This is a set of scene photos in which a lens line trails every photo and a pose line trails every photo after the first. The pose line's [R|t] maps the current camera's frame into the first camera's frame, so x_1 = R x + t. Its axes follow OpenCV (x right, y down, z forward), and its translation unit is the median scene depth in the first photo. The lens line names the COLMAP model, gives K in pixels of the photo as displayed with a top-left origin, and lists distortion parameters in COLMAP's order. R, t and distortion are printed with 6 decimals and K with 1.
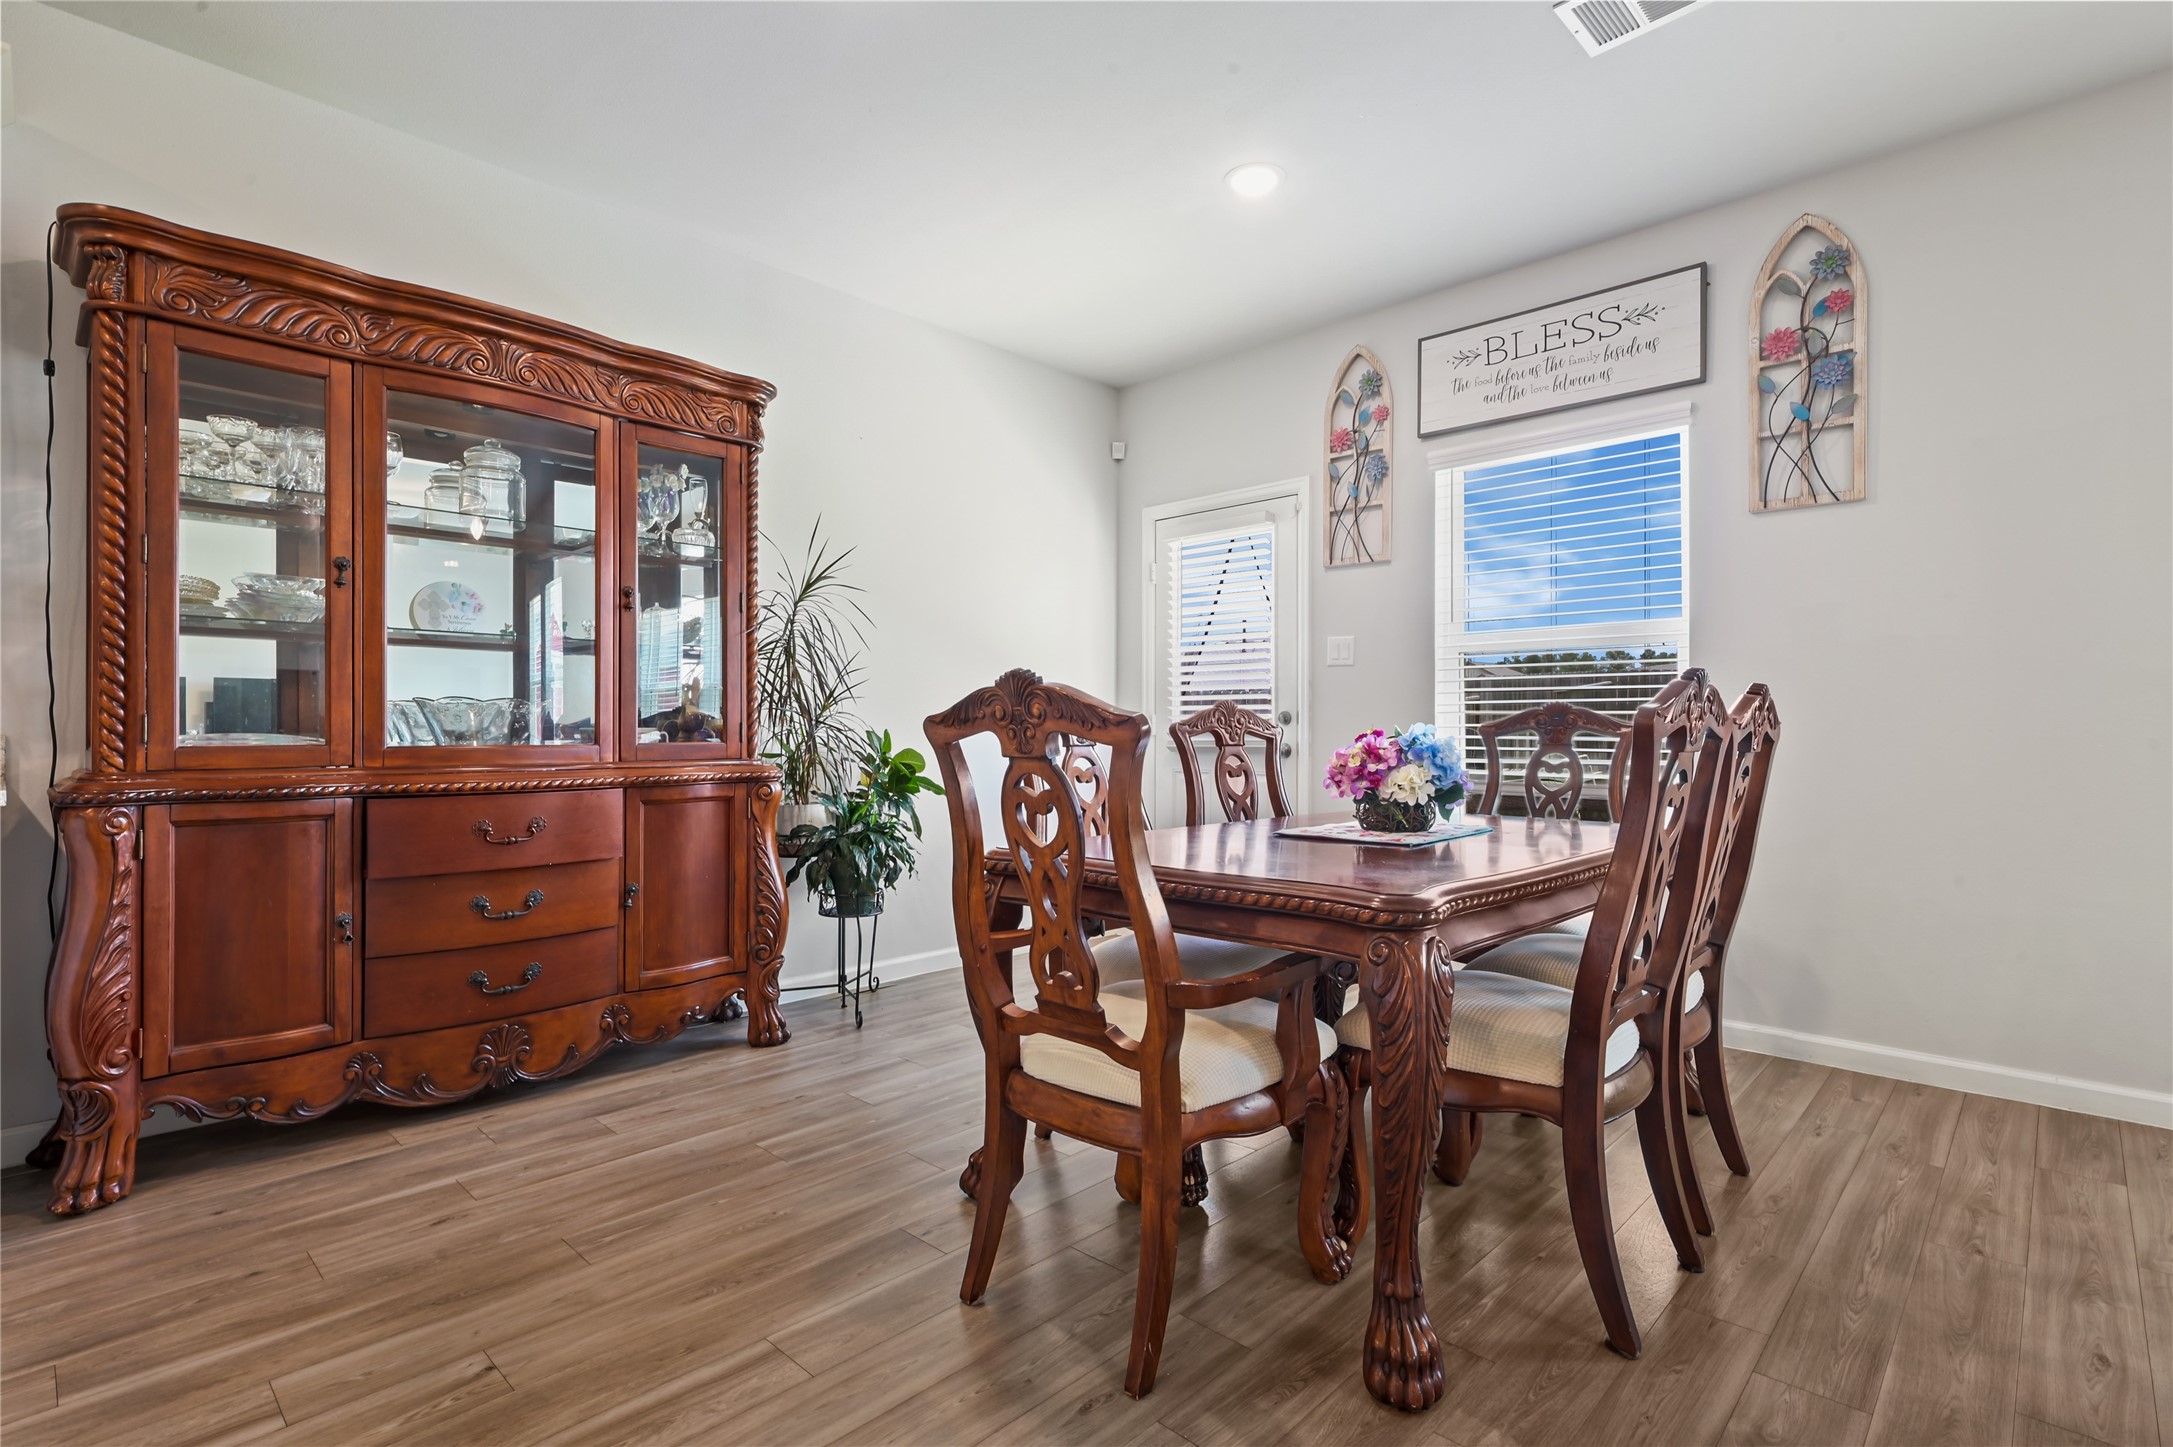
lens RADIAL K [[1030.3, 0, 1086.1], [0, 1030.3, 729.8], [0, 0, 1]] dist [-0.002606, -0.000627]
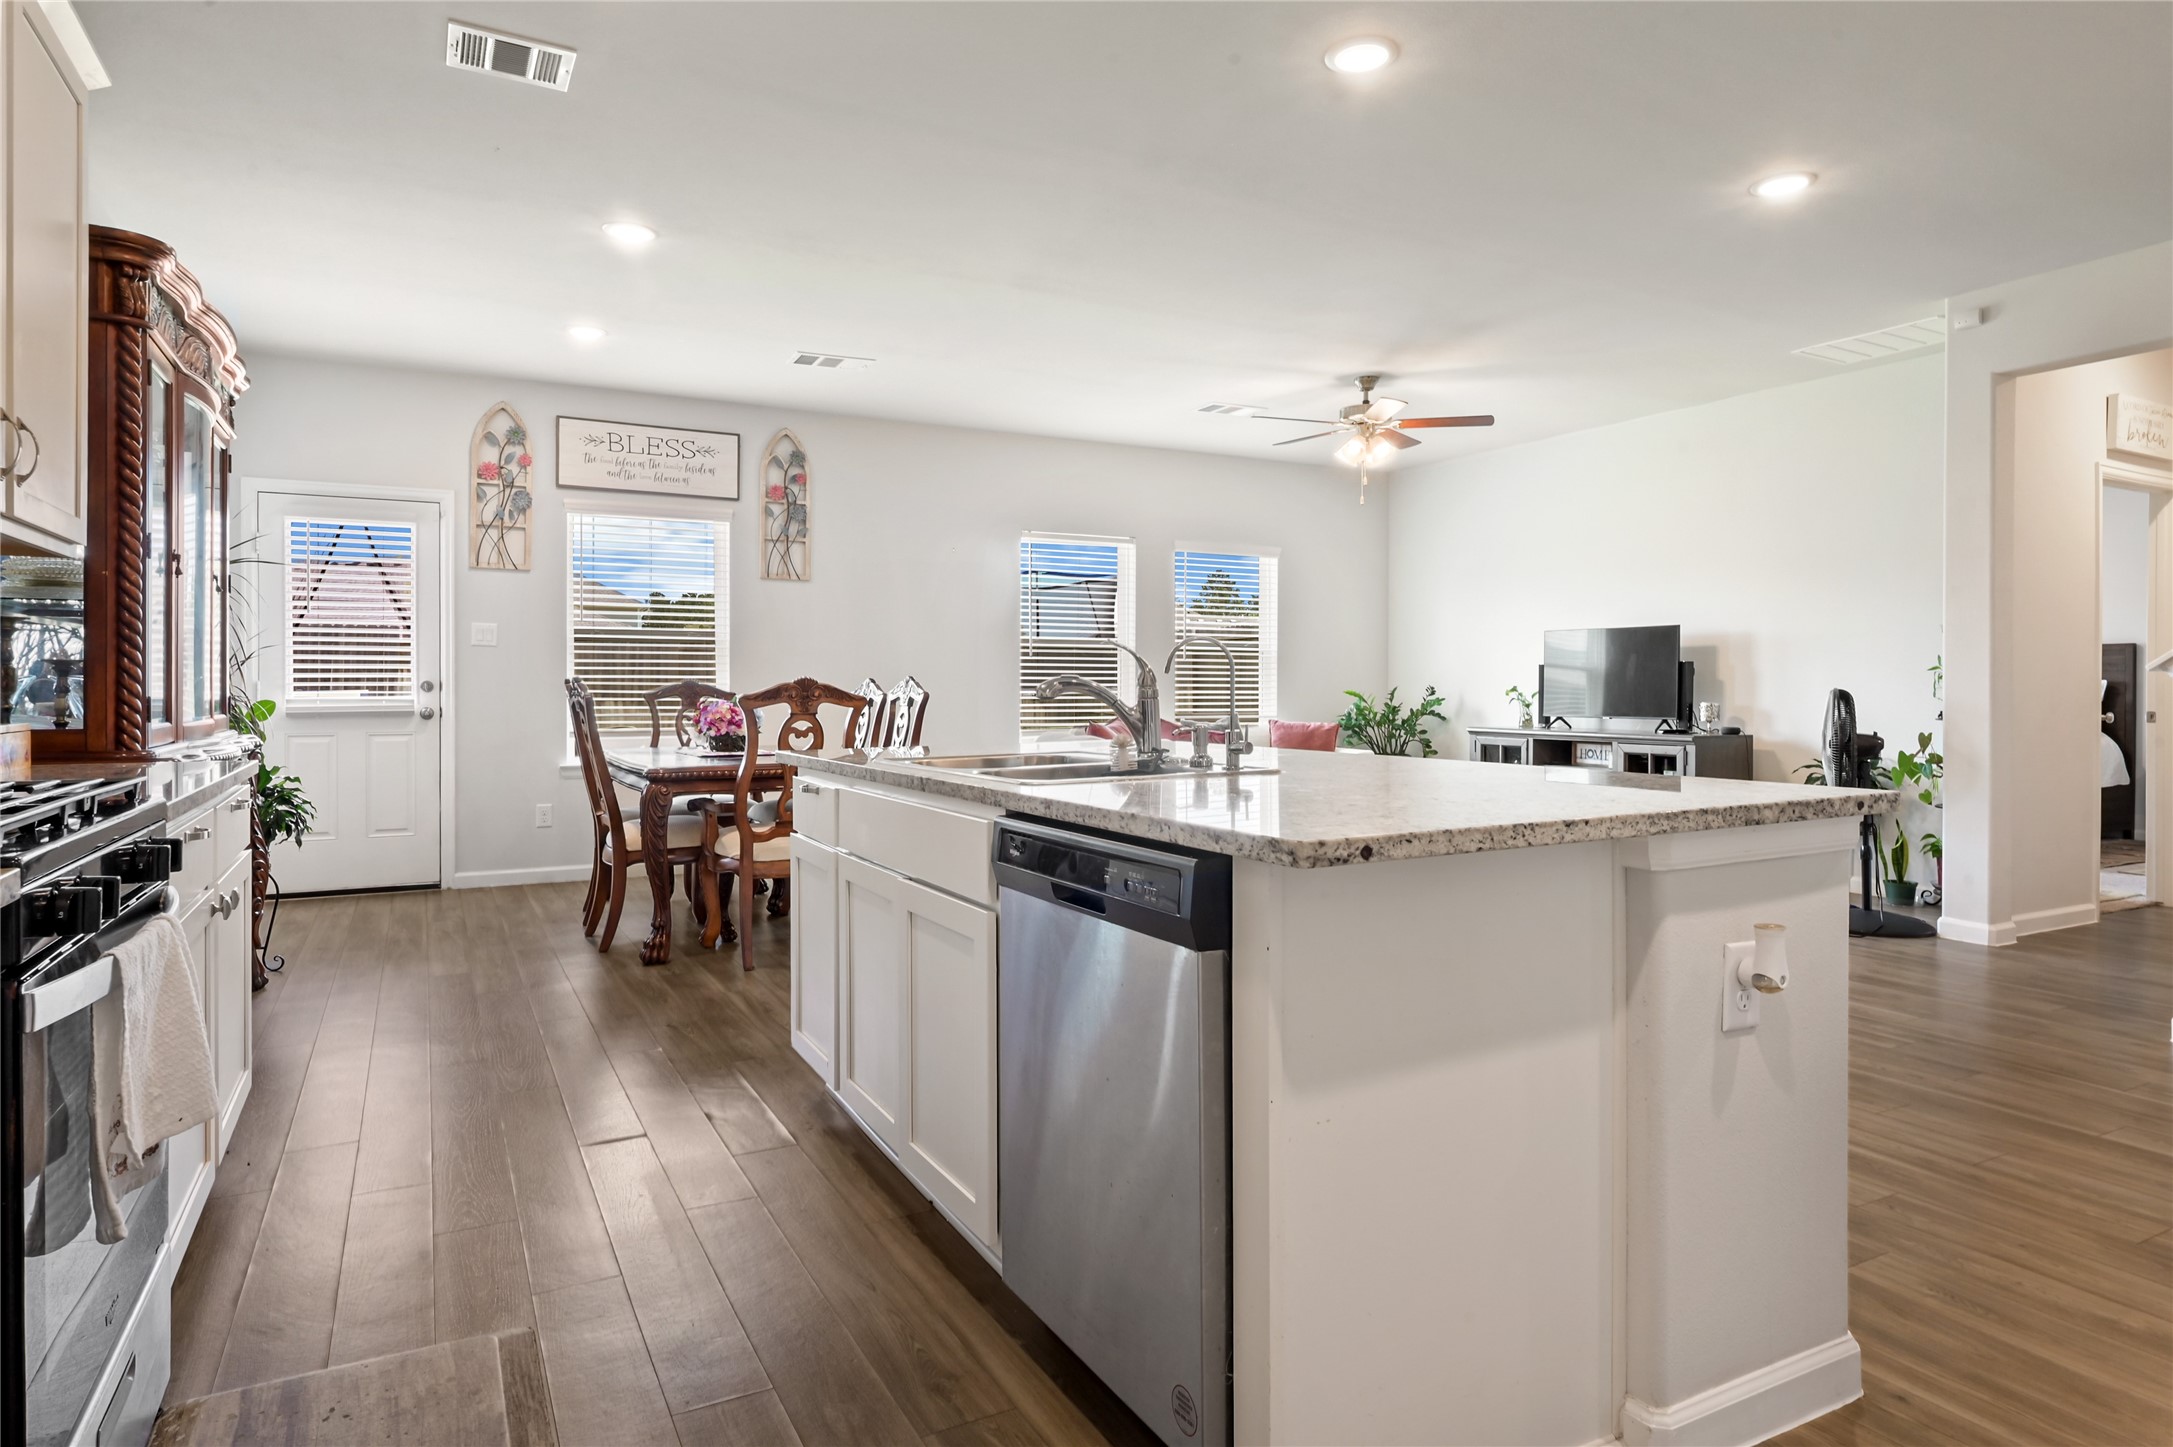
lens RADIAL K [[1243.3, 0, 1082.8], [0, 1243.3, 700.0], [0, 0, 1]] dist [-0.008927, -0.001247]
pose [[0.309848, -0.012397, 0.950705, -1.324482], [-0.003193, 0.999896, 0.014079, -0.025233], [-0.950781, -0.007398, 0.309776, -0.249852]]
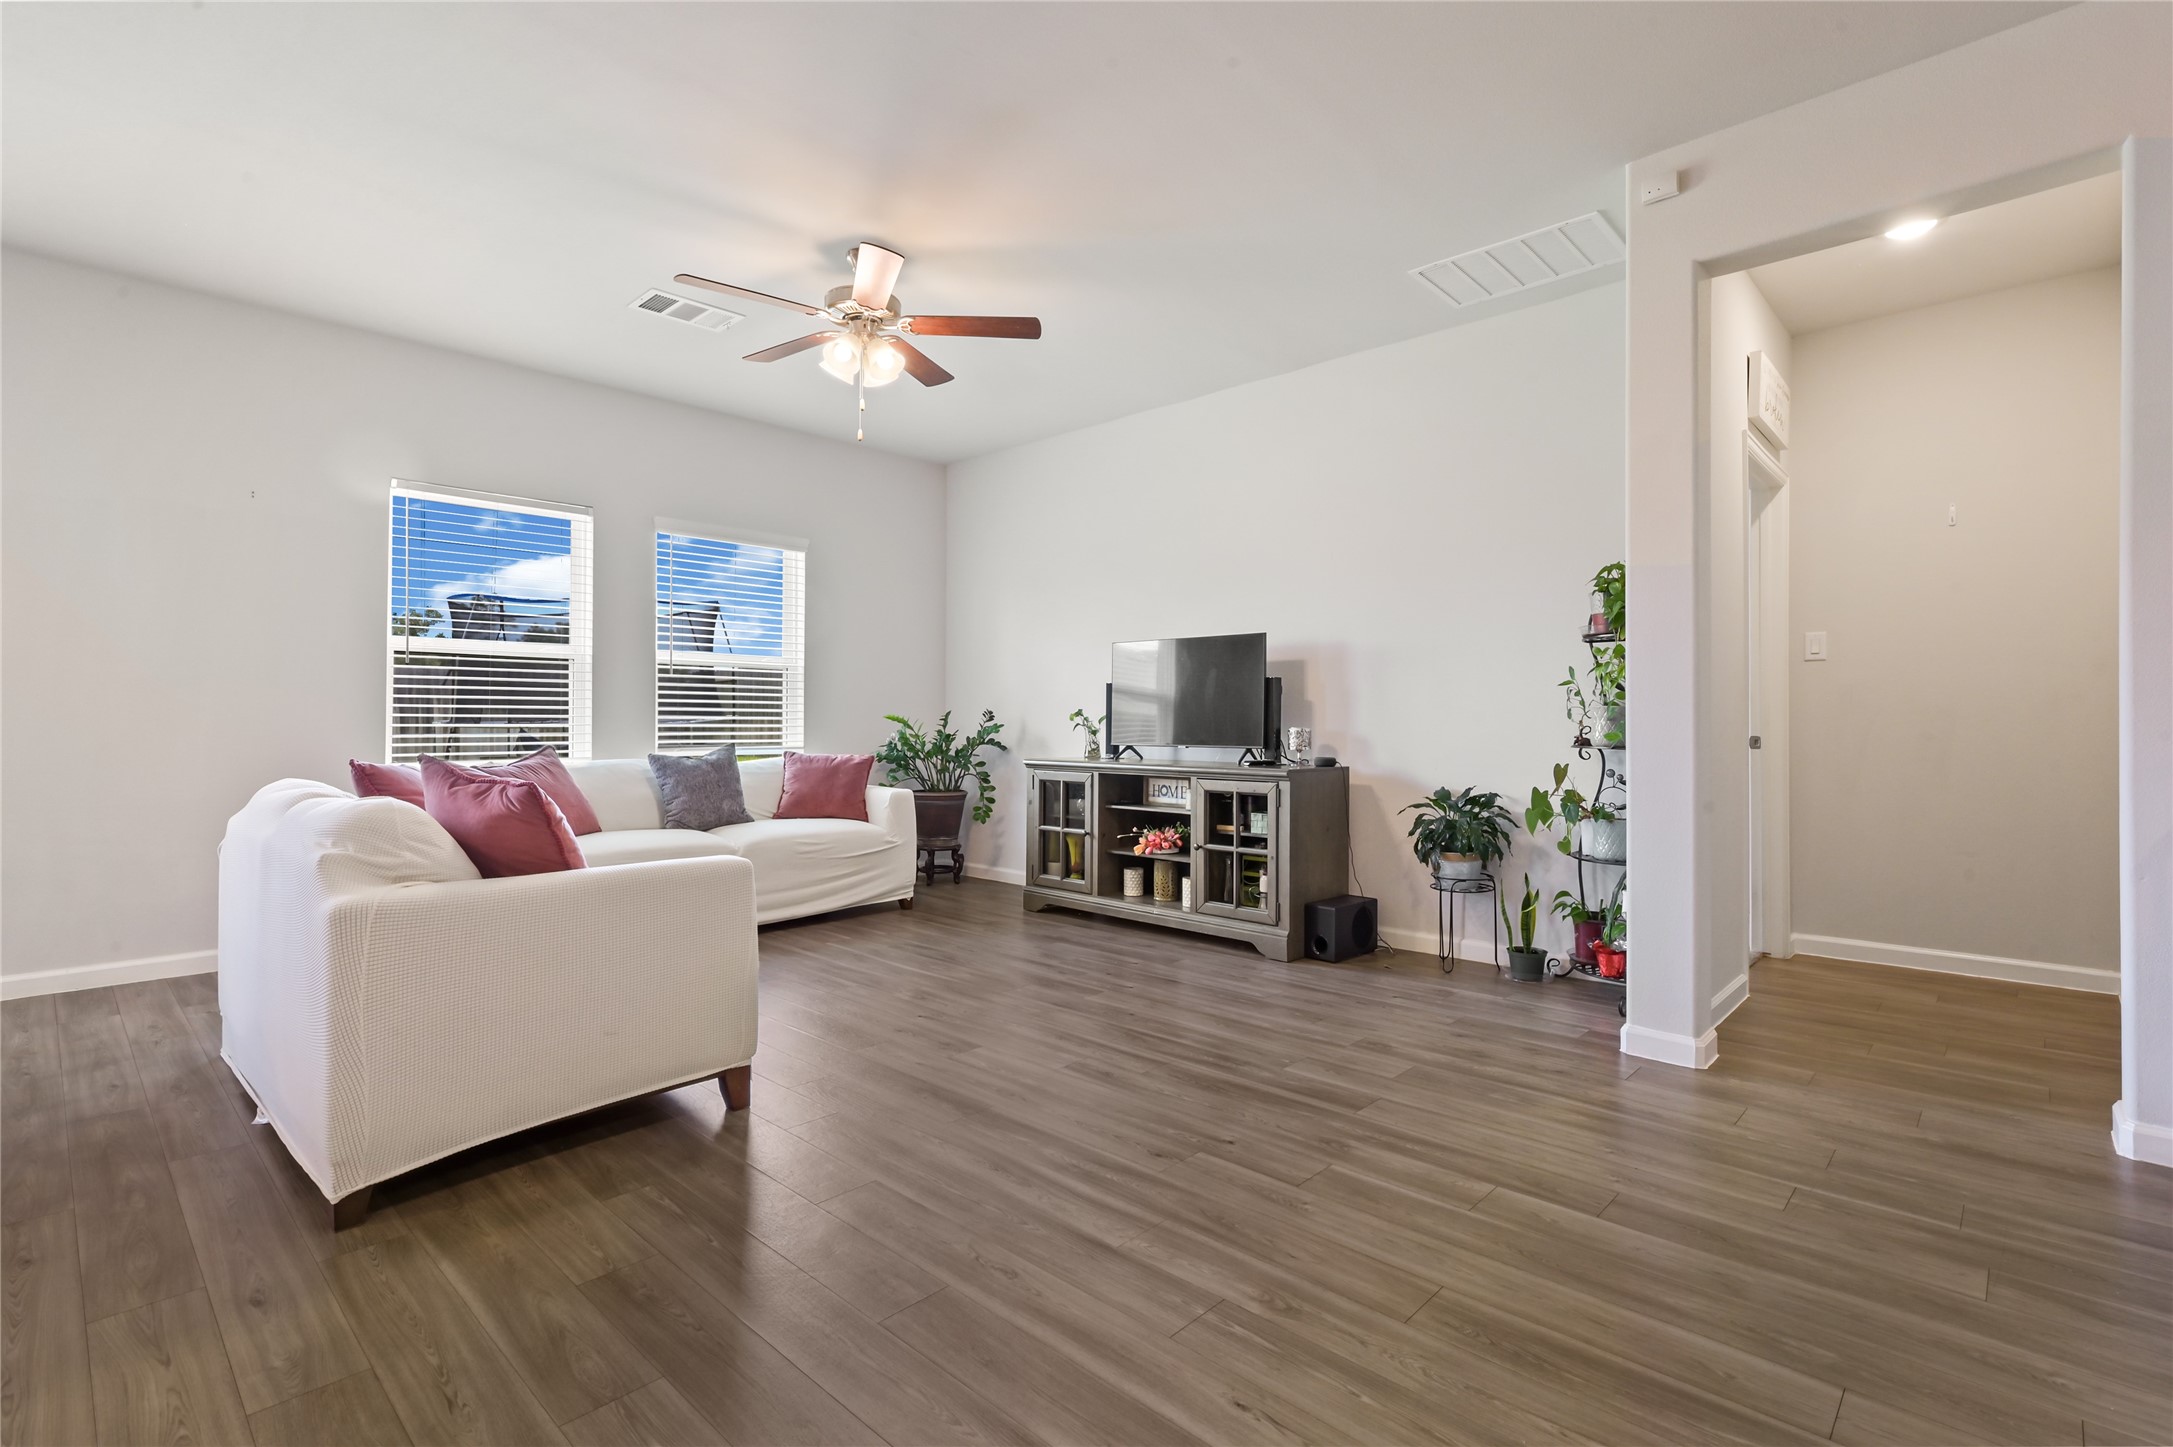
lens RADIAL K [[997.1, 0, 1093.5], [0, 997.1, 720.4], [0, 0, 1]] dist [-0.002329, -0.000442]
pose [[-0.010522, -0.000600, 0.999944, -0.345409], [-0.006379, 0.999980, 0.000533, -0.002843], [-0.999924, -0.006373, -0.010526, -0.309224]]
